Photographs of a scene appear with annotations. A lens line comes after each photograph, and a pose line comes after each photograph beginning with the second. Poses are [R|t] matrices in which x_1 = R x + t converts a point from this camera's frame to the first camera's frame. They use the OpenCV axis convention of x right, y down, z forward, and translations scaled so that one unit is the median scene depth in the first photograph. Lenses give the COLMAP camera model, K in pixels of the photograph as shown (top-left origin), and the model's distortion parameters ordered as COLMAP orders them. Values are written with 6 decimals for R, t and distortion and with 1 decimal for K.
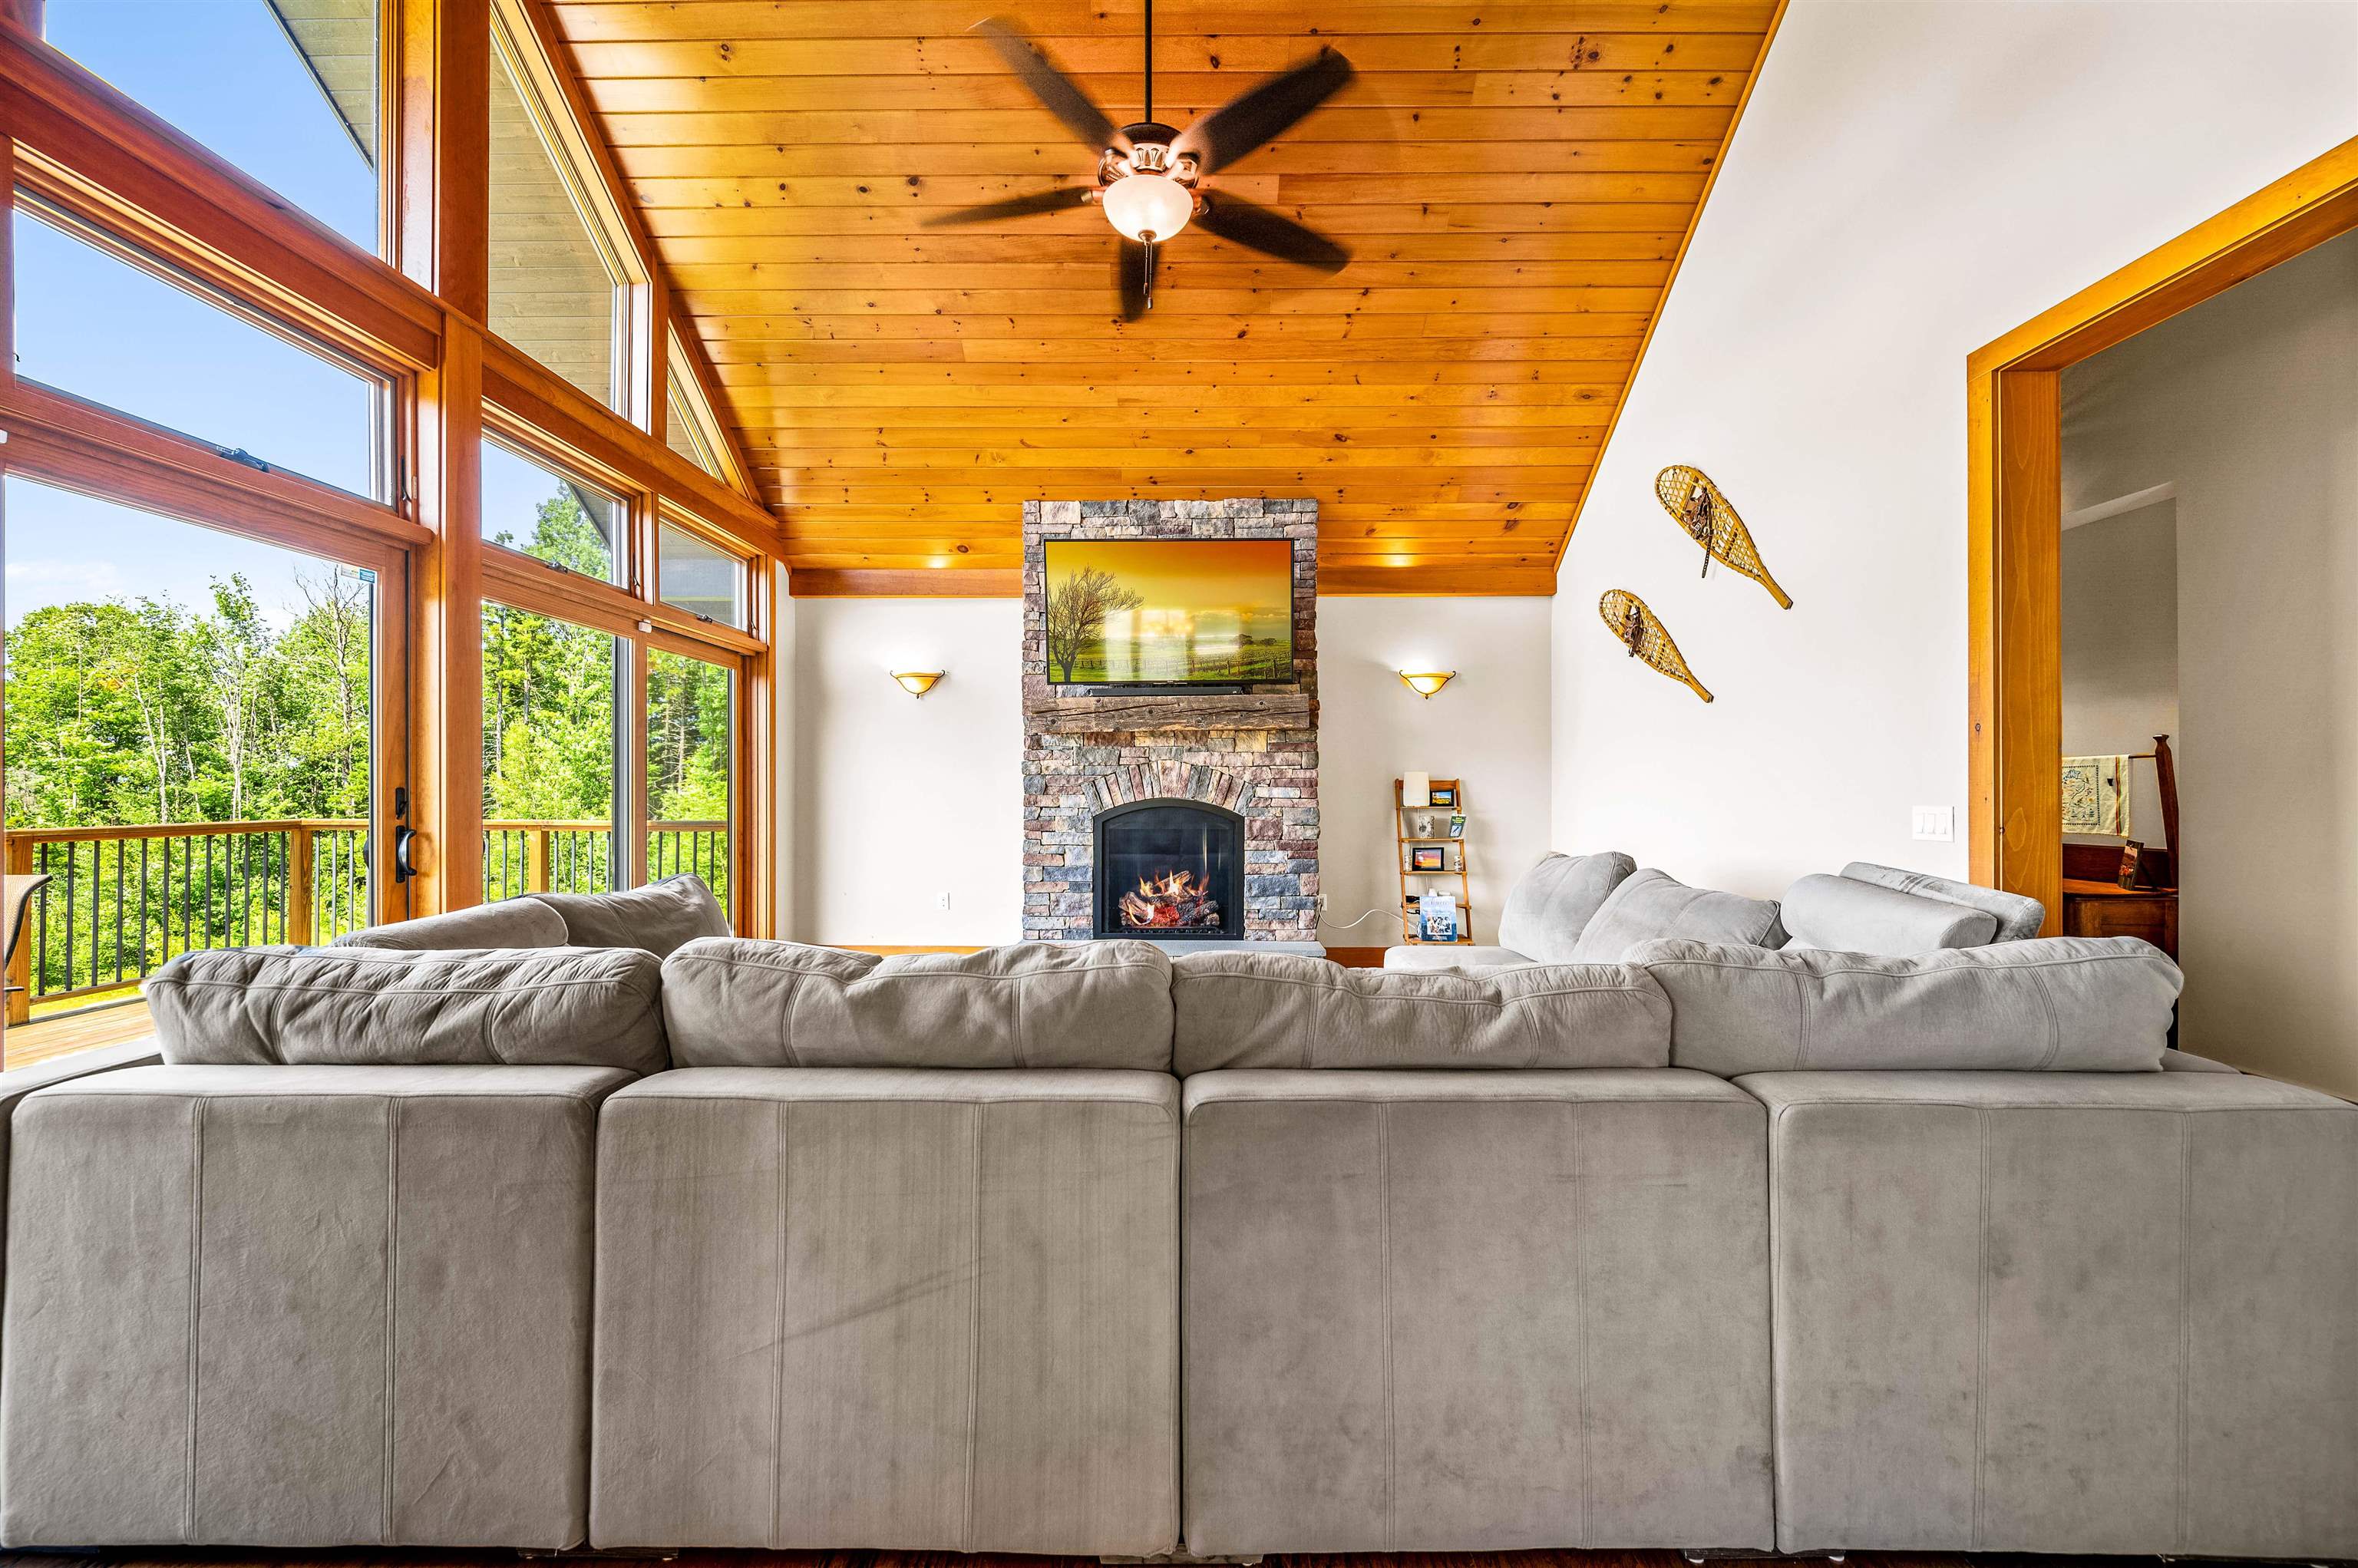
lens RADIAL K [[945.5, 0, 1191.7], [0, 945.5, 784.3], [0, 0, 1]] dist [-0.003131, 0.000242]
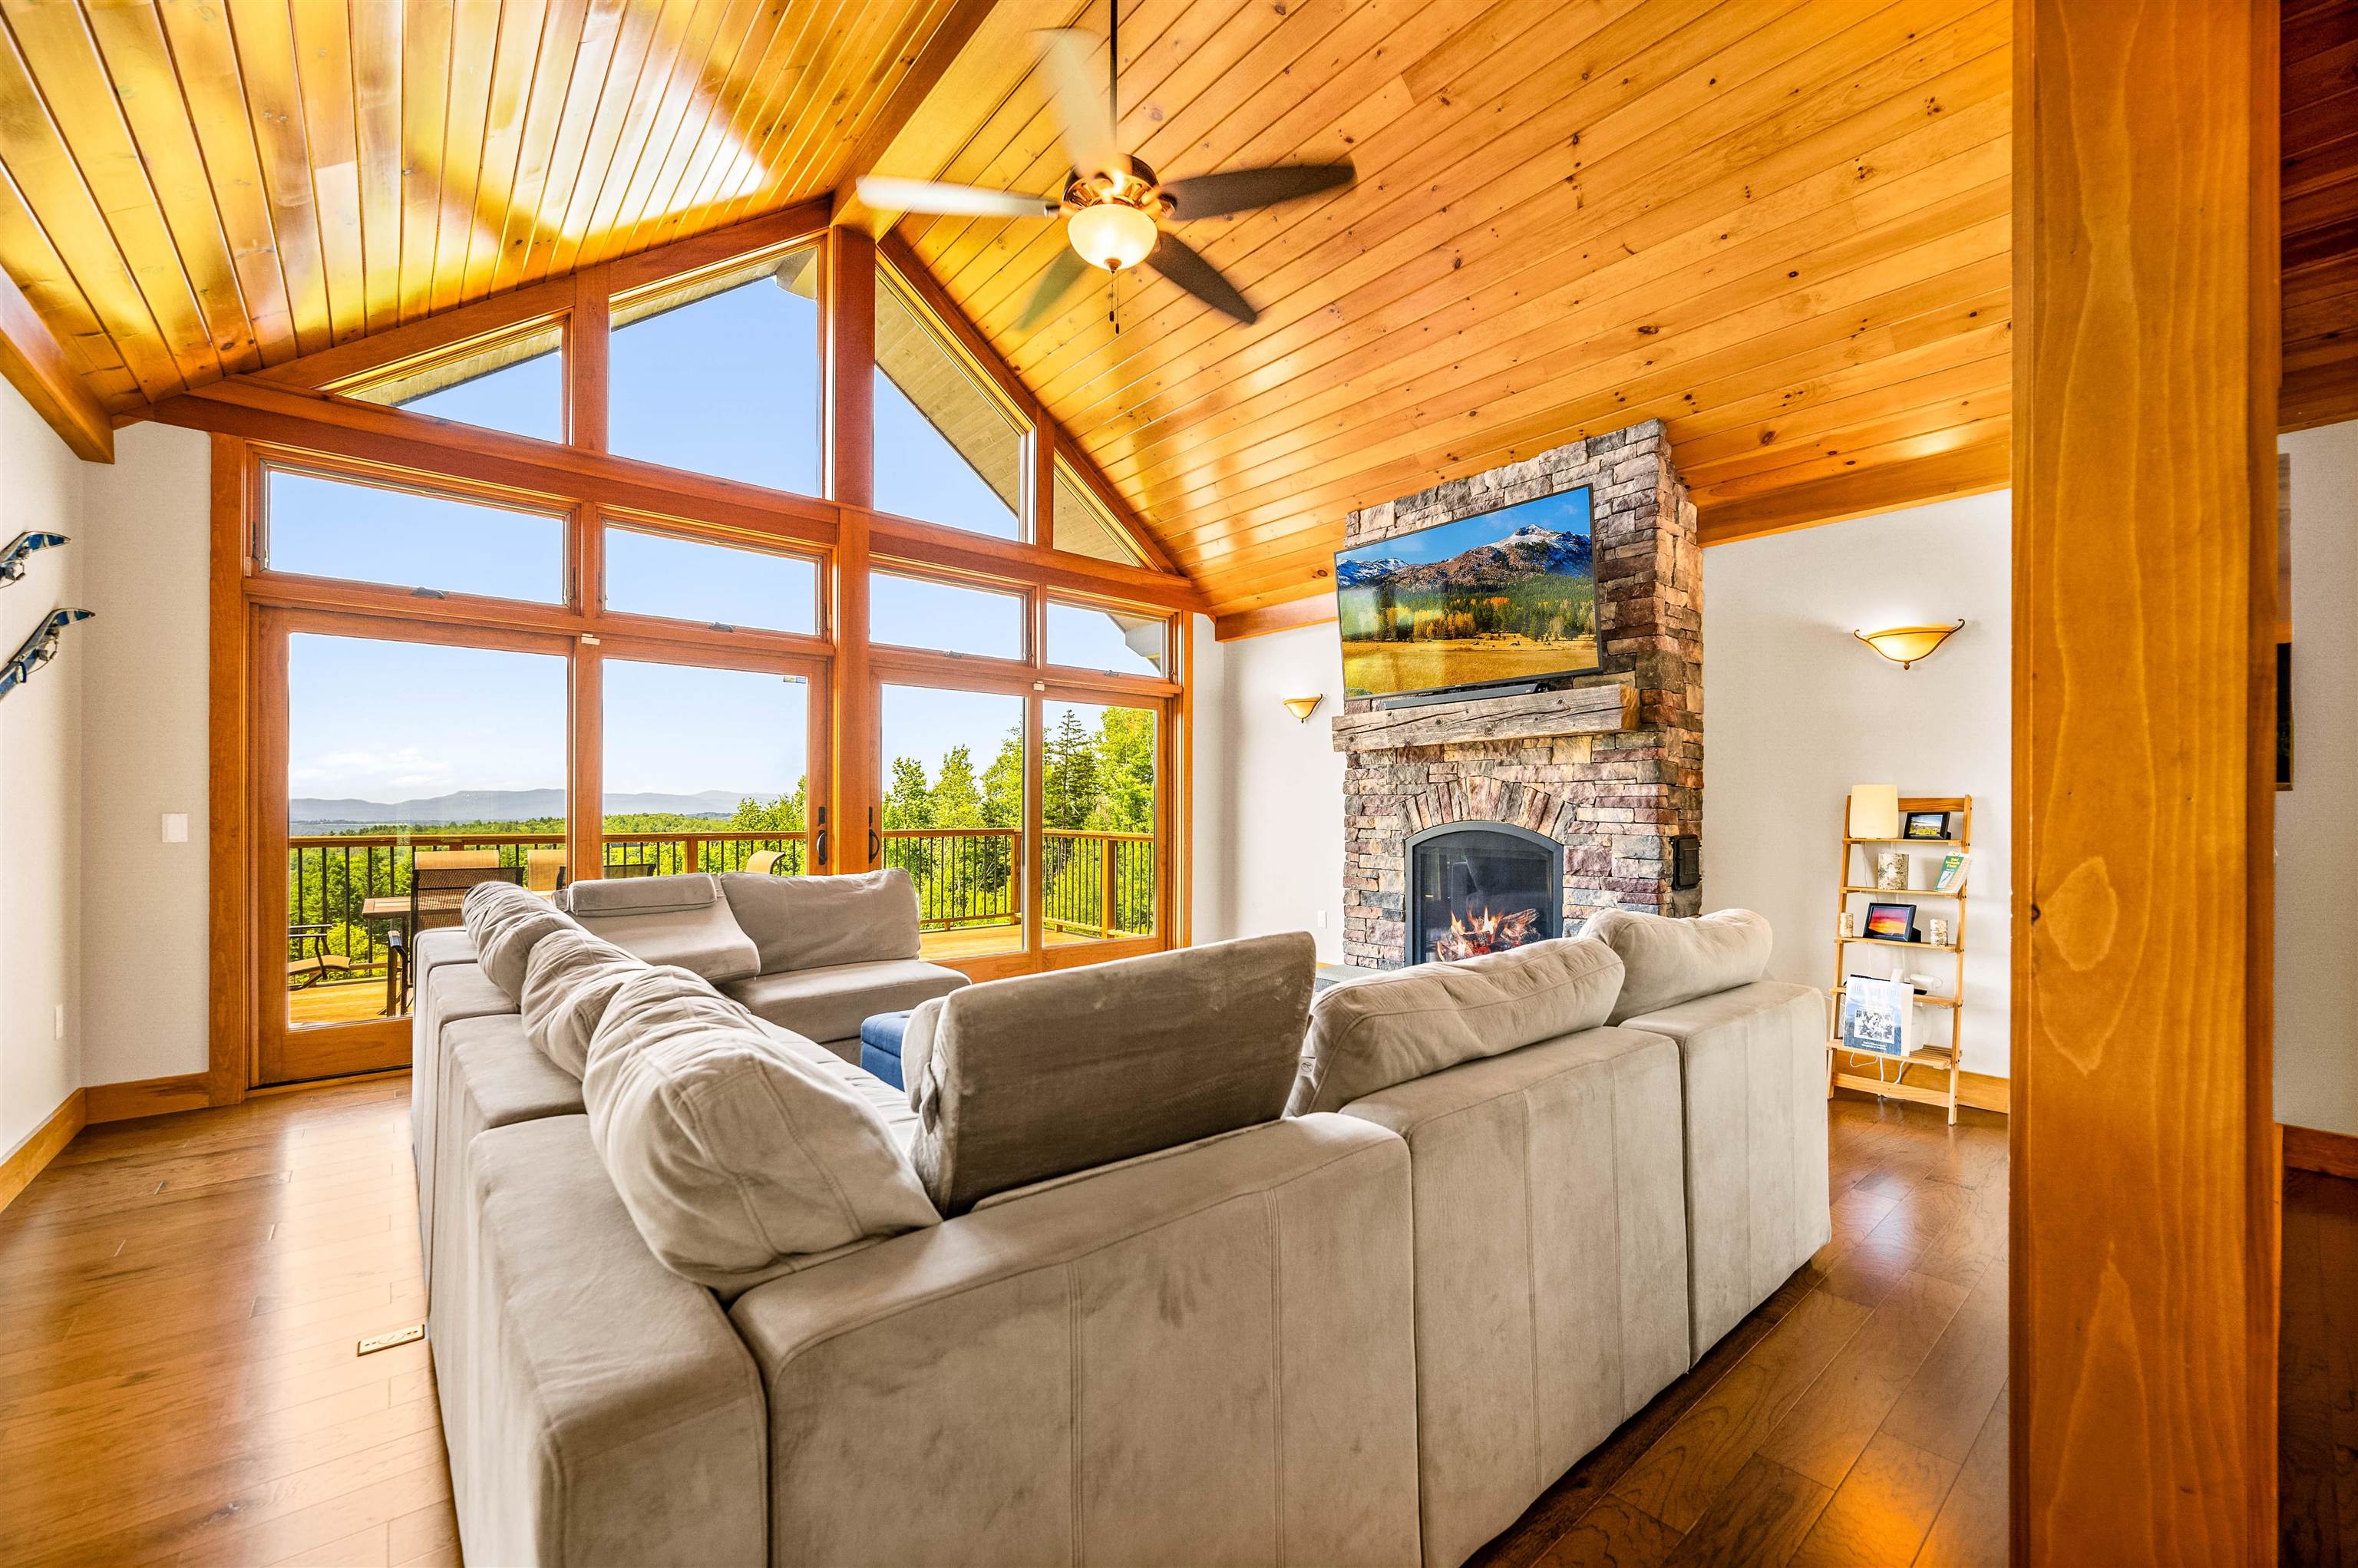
lens RADIAL K [[945.5, 0, 1162.2], [0, 945.5, 804.7], [0, 0, 1]] dist [-0.003131, 0.000242]
pose [[0.642909, -0.001601, -0.765941, 0.448730], [0.001264, 0.999999, -0.001029, 0.000671], [0.765942, -0.000307, 0.642910, 0.228739]]
